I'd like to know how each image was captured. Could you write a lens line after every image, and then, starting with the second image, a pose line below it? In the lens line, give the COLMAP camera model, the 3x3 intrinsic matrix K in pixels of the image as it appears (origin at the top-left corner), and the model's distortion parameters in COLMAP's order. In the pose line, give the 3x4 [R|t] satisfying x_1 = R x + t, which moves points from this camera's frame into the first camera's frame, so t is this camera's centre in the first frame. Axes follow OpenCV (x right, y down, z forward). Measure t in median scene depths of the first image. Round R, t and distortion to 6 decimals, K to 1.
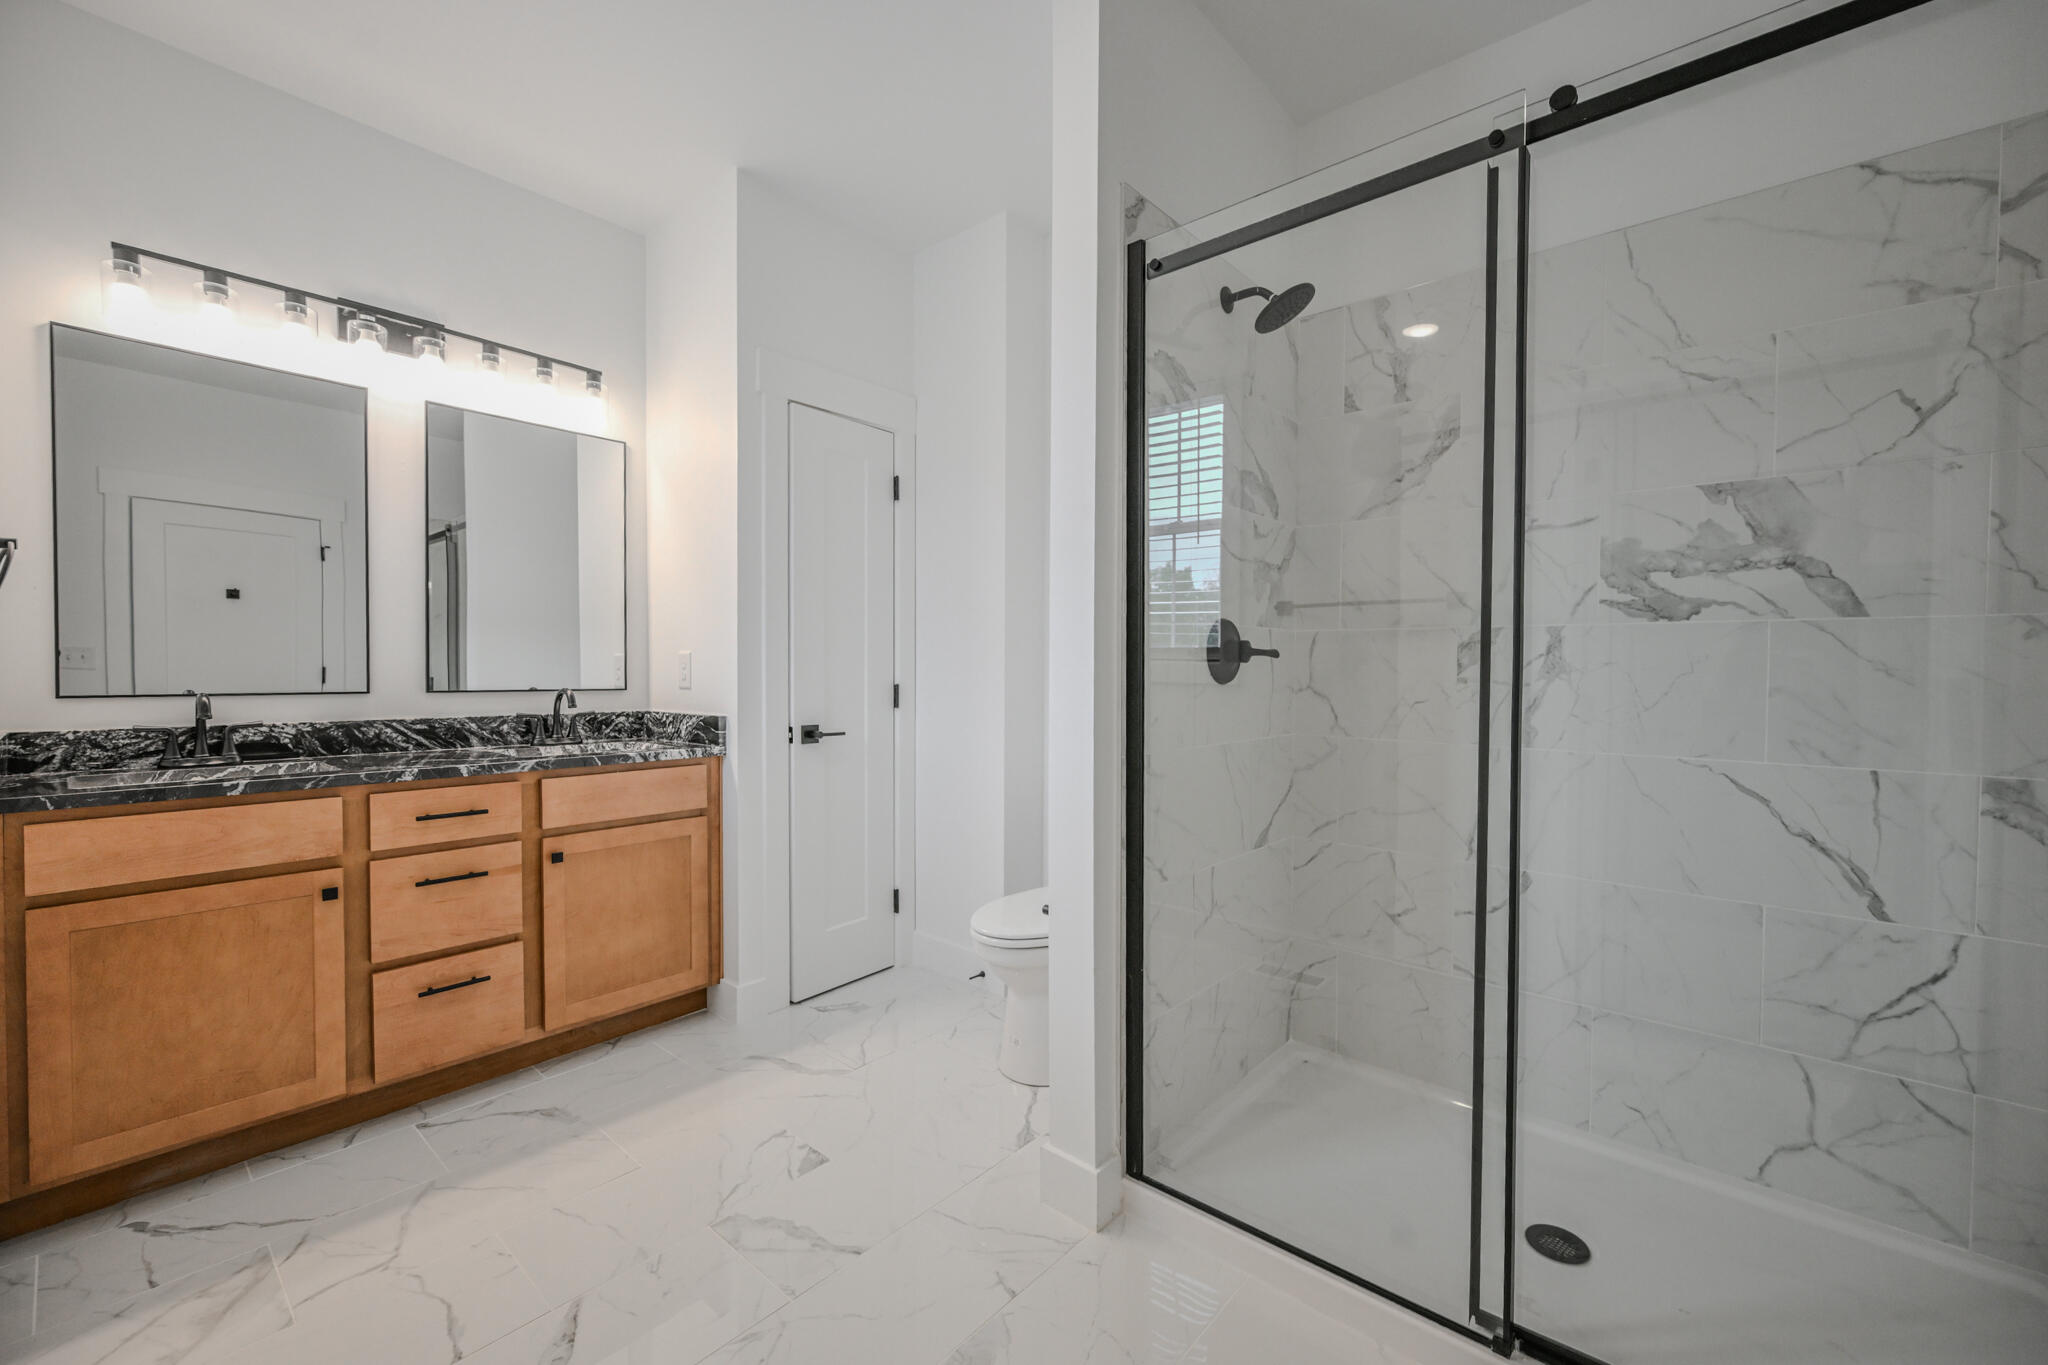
lens RADIAL K [[838.3, 0, 1018.3], [0, 838.3, 684.0], [0, 0, 1]] dist [0.000218, 0.000365]
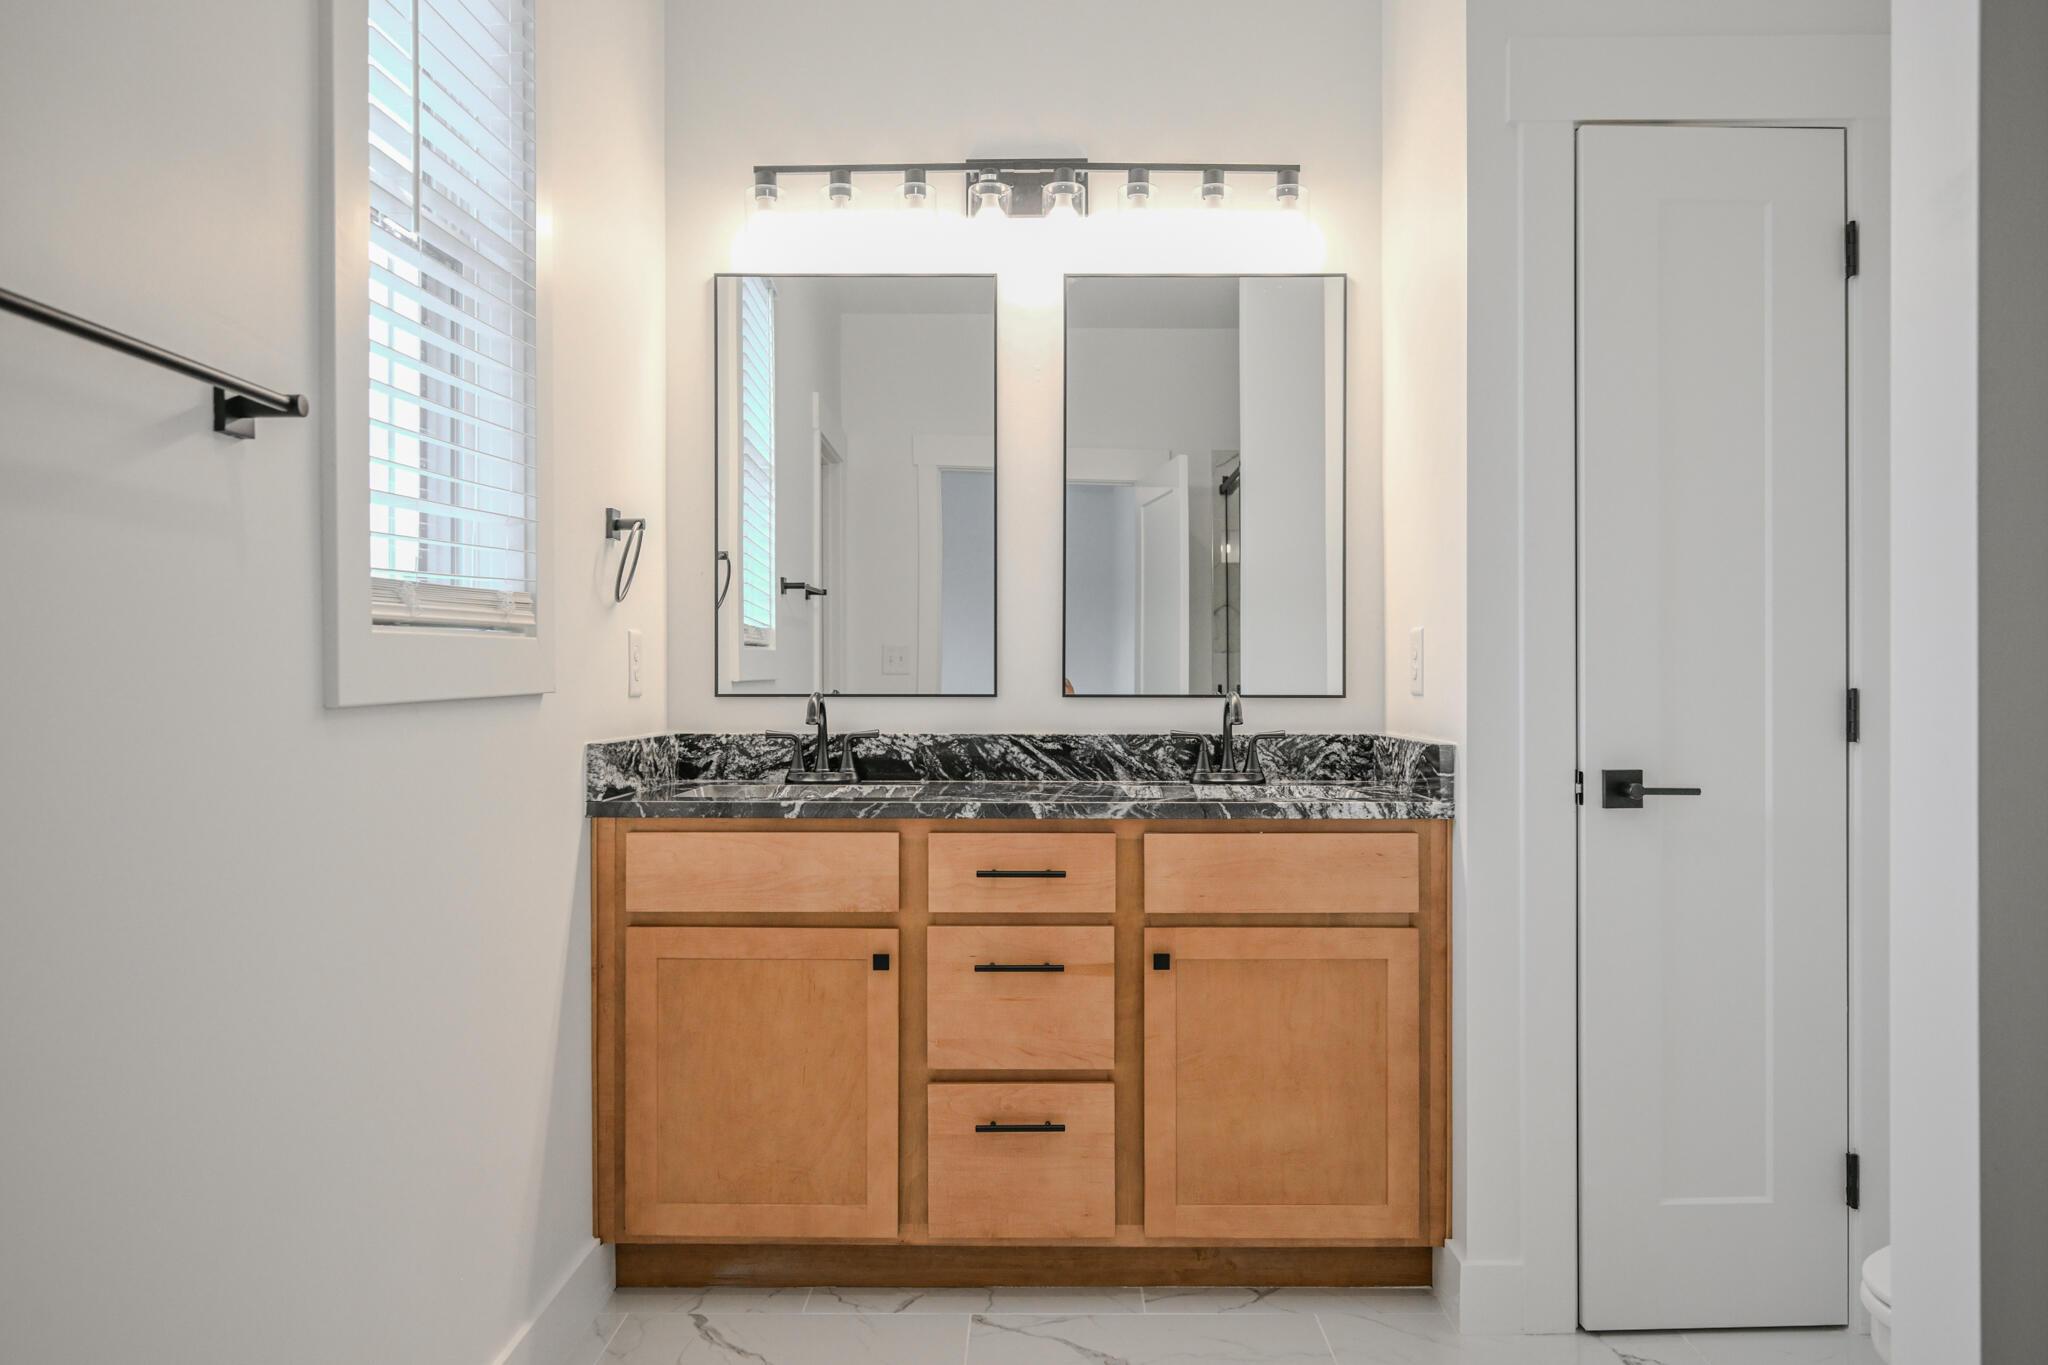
lens RADIAL K [[1499.1, 0, 1018.3], [0, 1499.1, 678.2], [0, 0, 1]] dist [-0.005274, 0.001103]
pose [[0.642340, -0.003153, -0.766413, 0.237926], [-0.011716, 0.999834, -0.013932, 0.013946], [0.766330, 0.017928, 0.642197, 0.203965]]
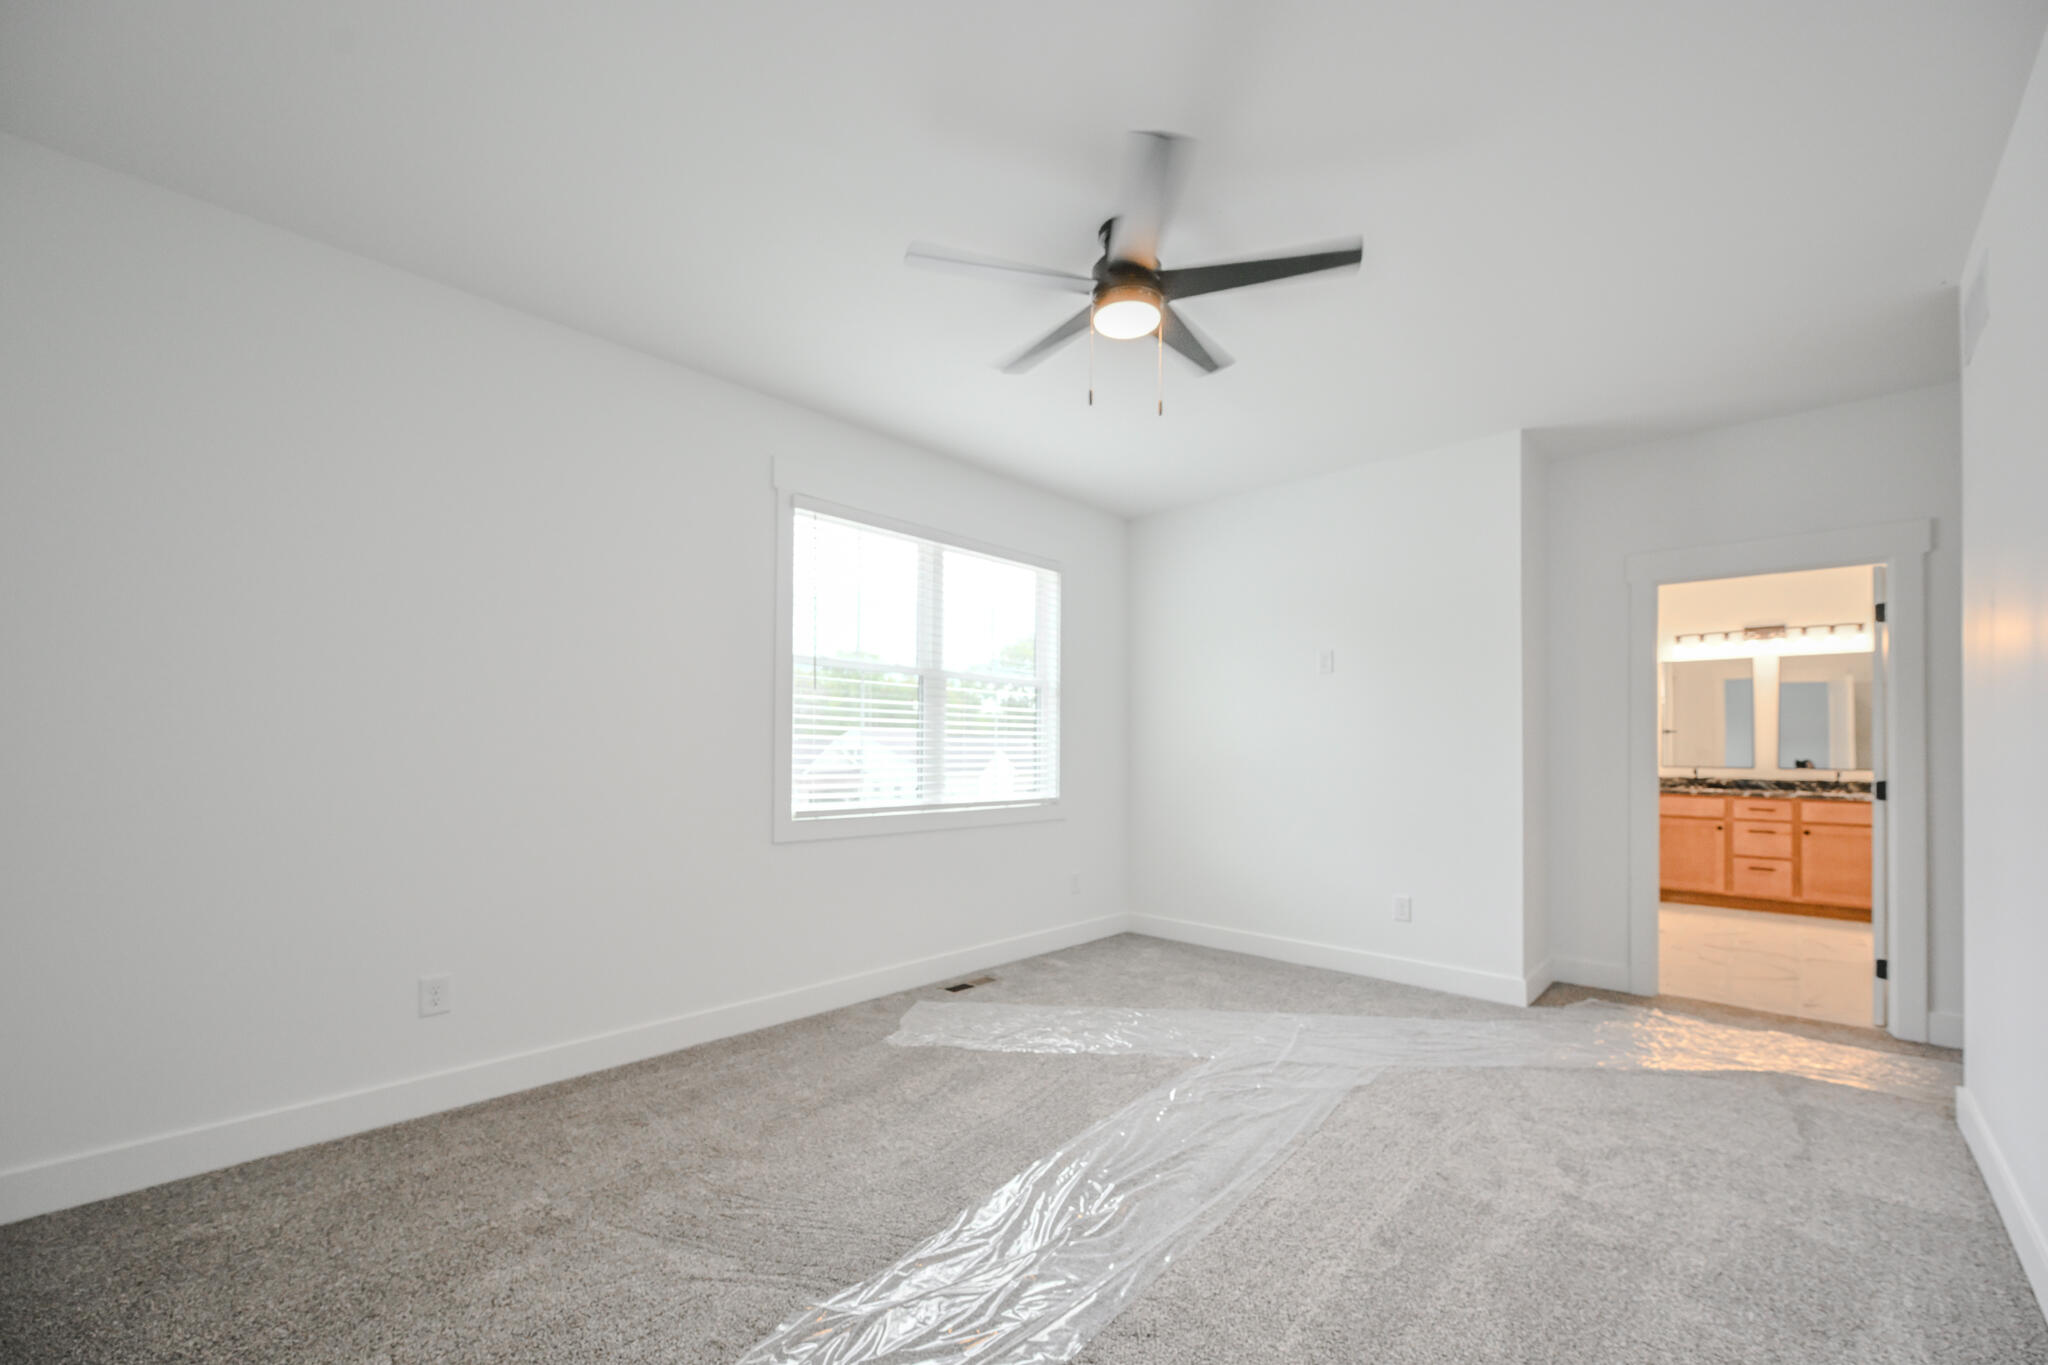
lens RADIAL K [[845.2, 0, 1024.8], [0, 845.2, 731.5], [0, 0, 1]] dist [-0.000053, 0.000043]
pose [[-0.032327, -0.019419, -0.999289, 2.192560], [-0.027583, 0.999448, -0.018529, 0.008740], [0.999097, 0.026964, -0.032845, -1.370118]]
